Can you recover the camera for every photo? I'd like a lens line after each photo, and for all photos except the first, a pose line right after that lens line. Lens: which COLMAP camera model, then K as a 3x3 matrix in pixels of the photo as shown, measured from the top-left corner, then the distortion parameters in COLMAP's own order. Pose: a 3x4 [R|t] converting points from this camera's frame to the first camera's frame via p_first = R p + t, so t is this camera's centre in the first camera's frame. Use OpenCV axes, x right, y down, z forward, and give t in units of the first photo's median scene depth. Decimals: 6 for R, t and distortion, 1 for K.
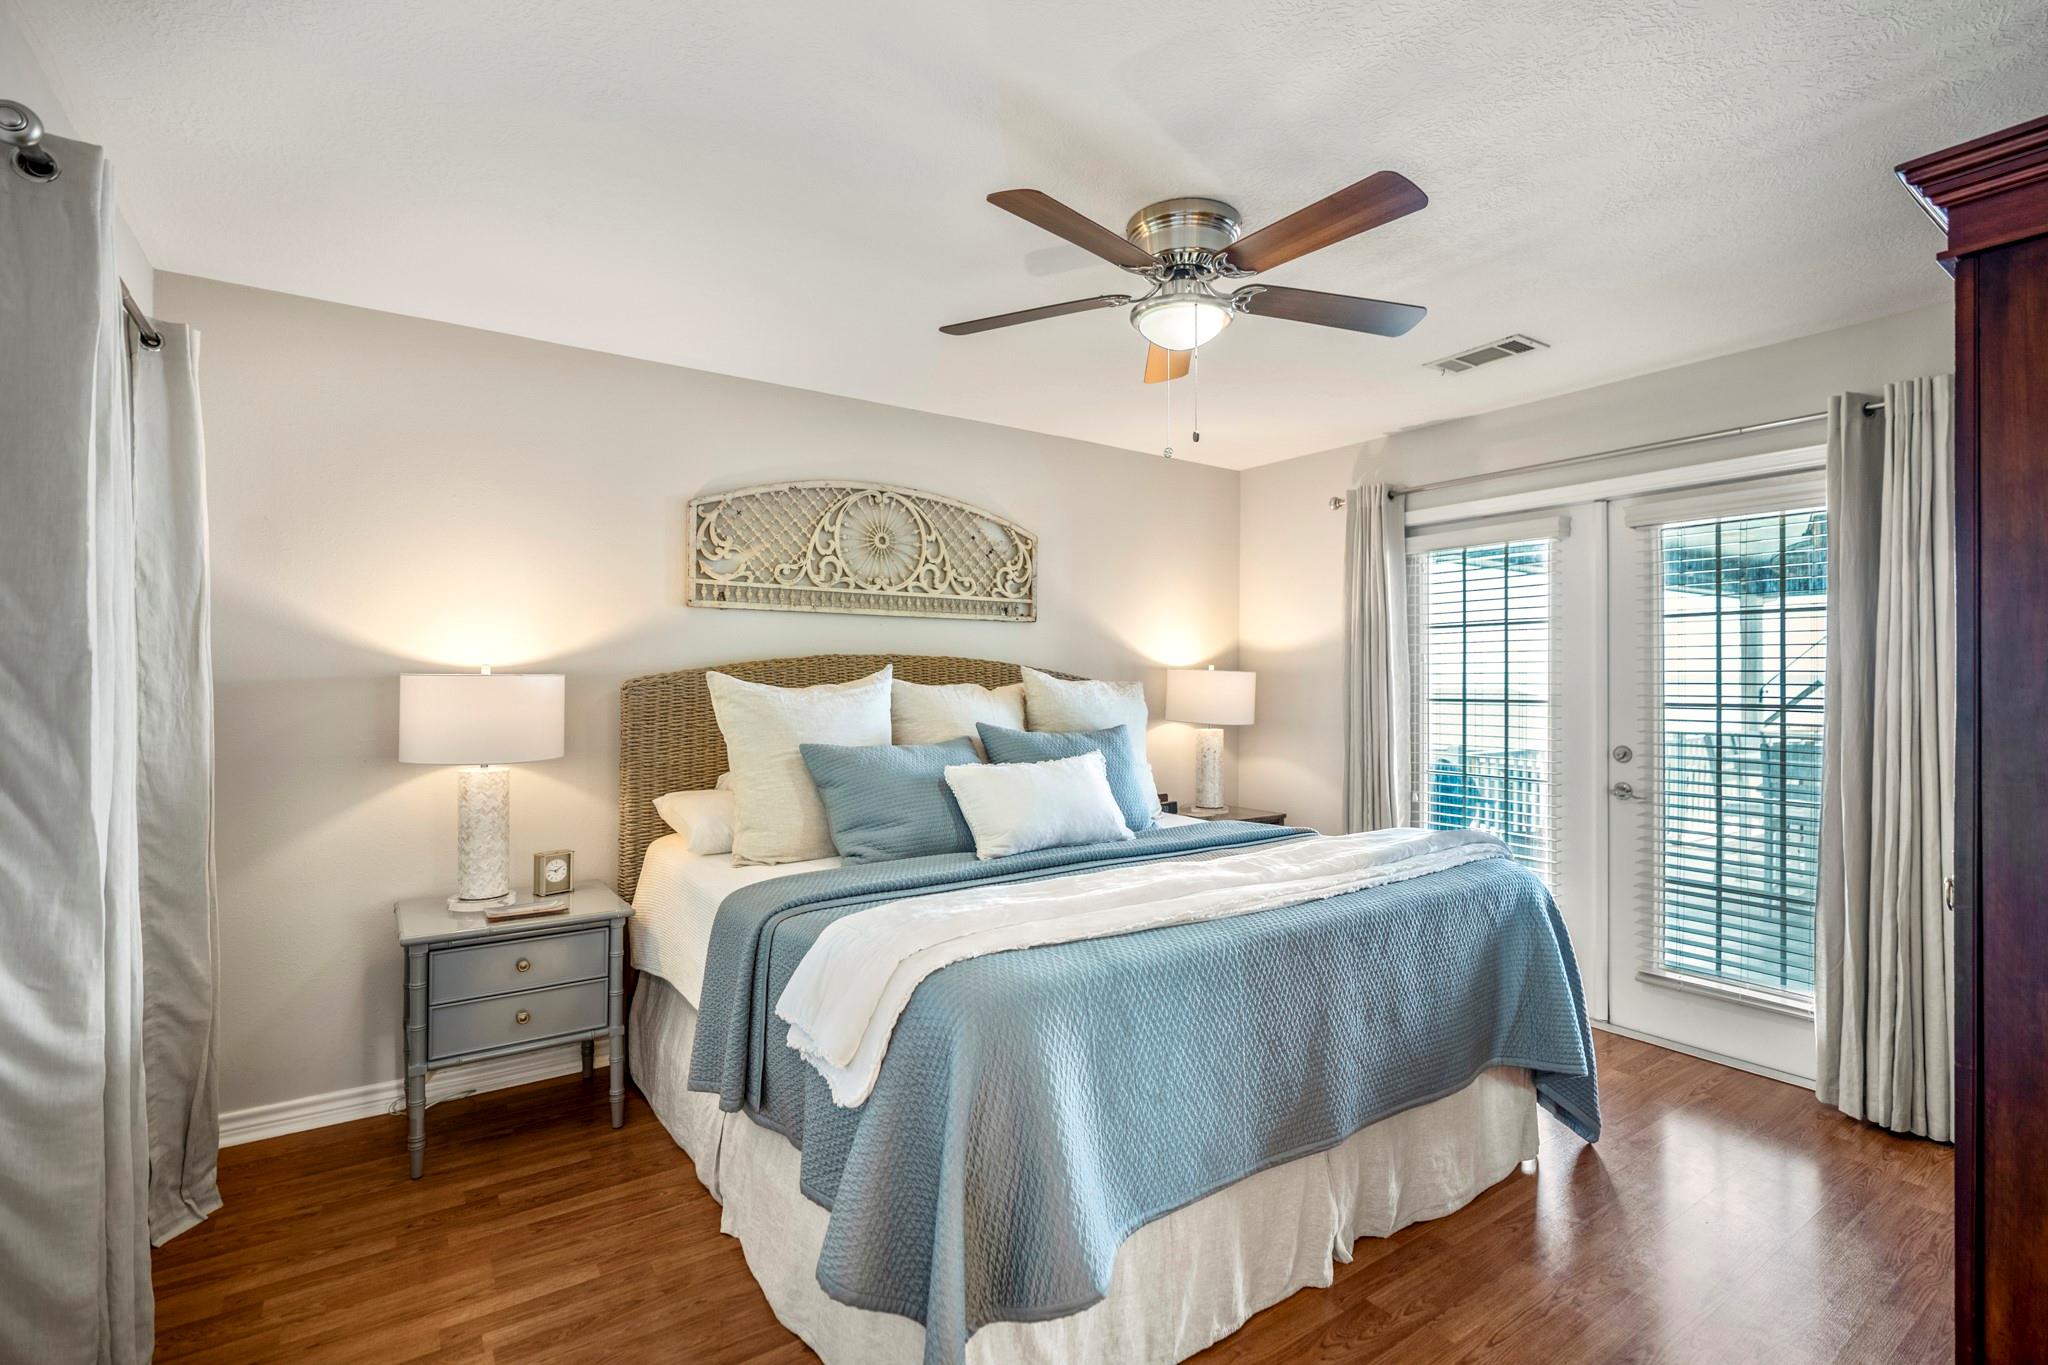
lens RADIAL K [[943.2, 0, 1025.1], [0, 943.2, 683.2], [0, 0, 1]] dist [-0.007568, 0.001369]
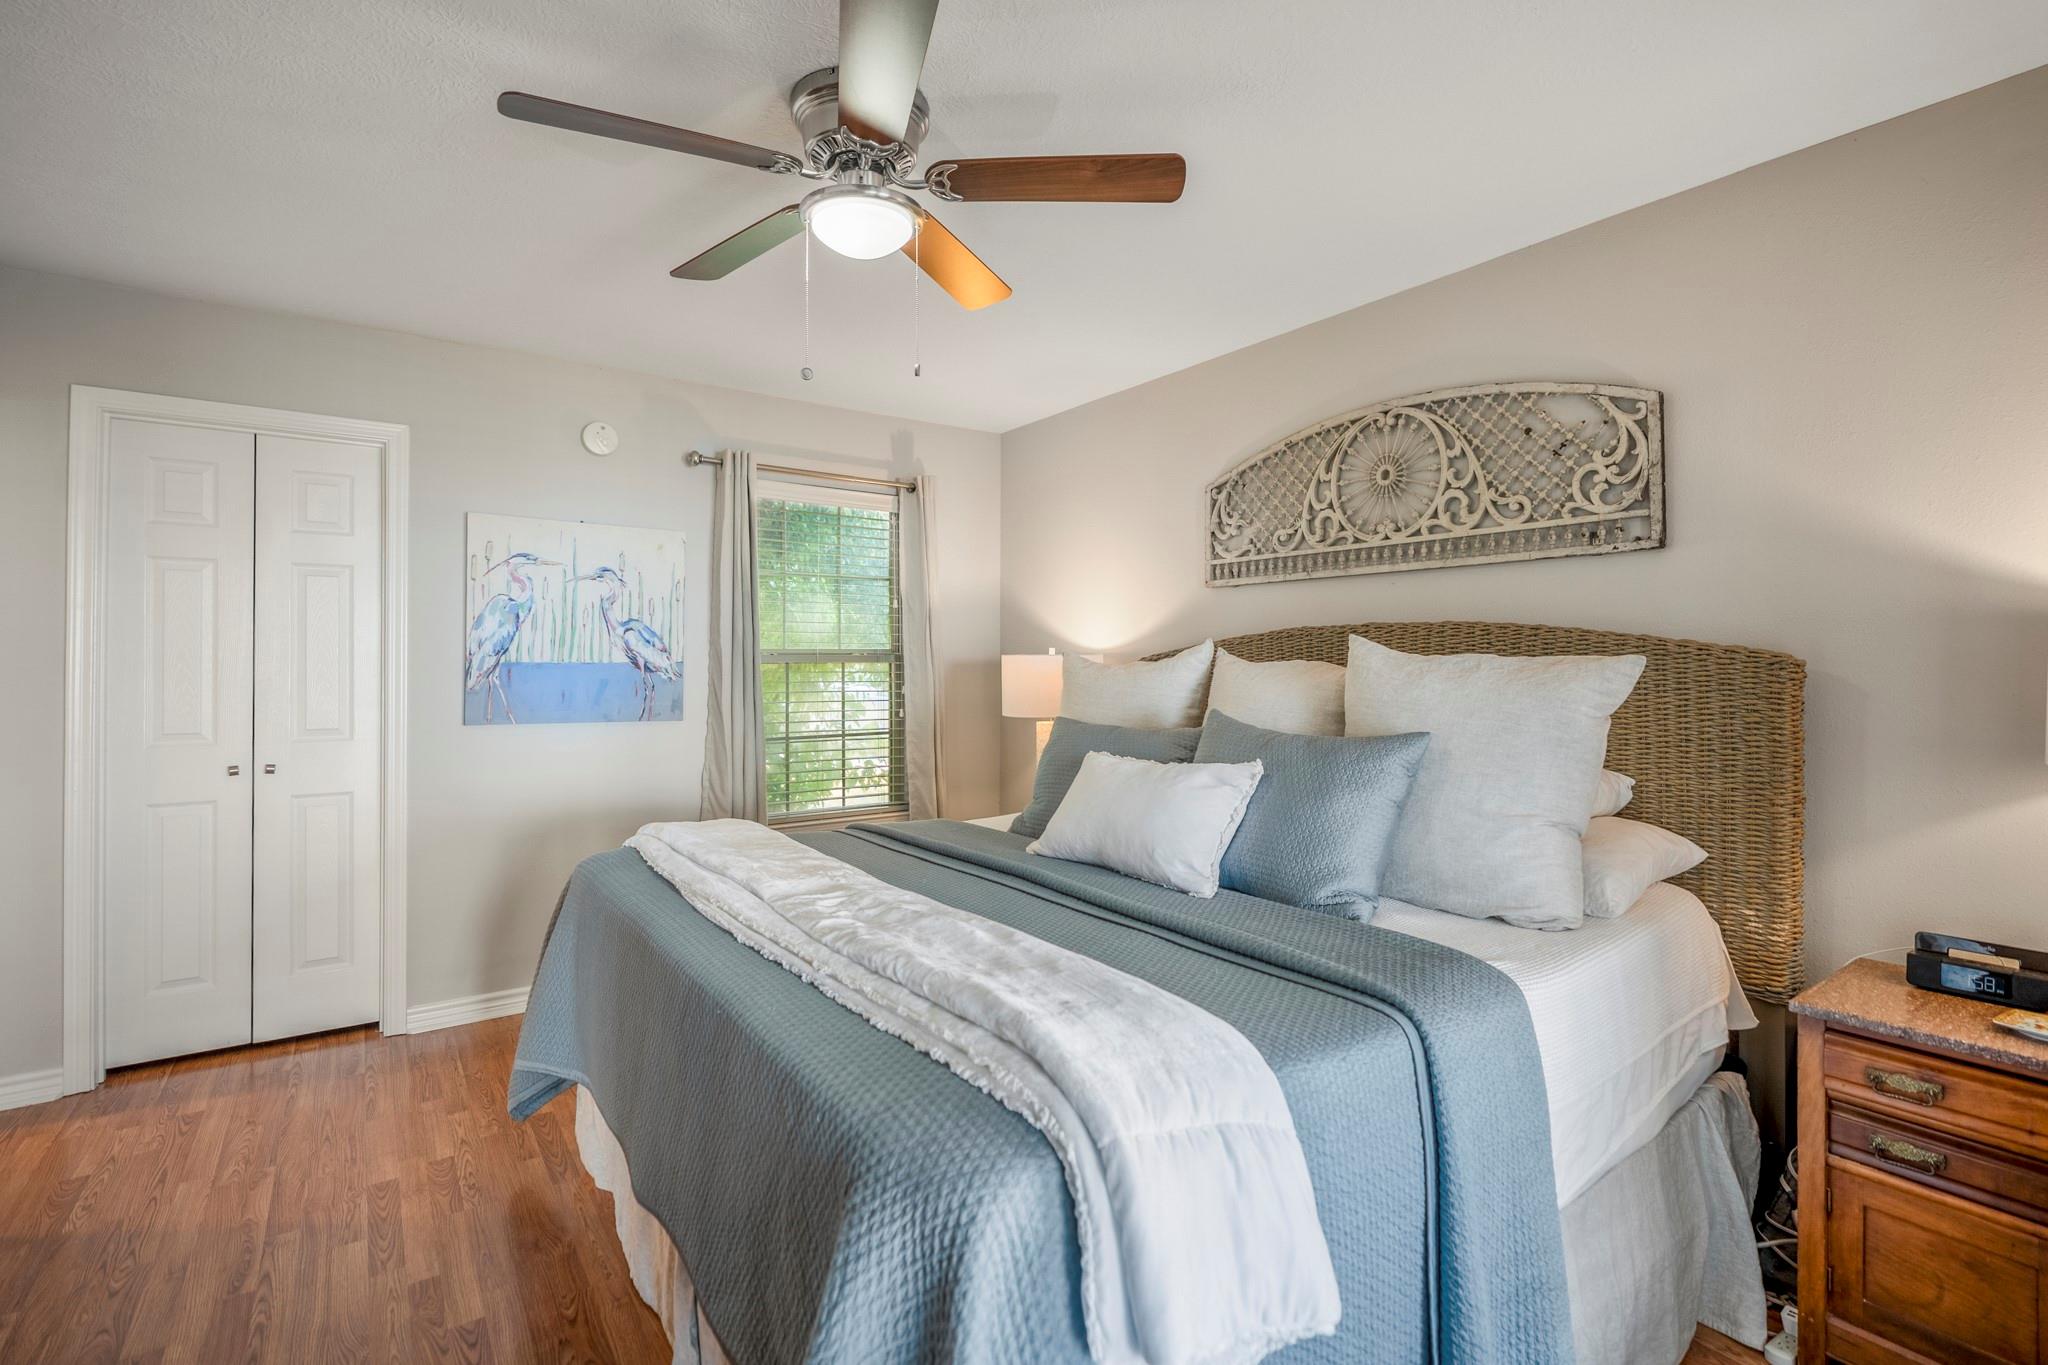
lens RADIAL K [[943.2, 0, 1025.3], [0, 943.2, 668.0], [0, 0, 1]] dist [-0.007568, 0.001369]
pose [[-0.002321, 0.006146, -0.999978, 0.622968], [0.000107, 0.999981, 0.006145, 0.001734], [0.999997, -0.000092, -0.002321, 0.710621]]
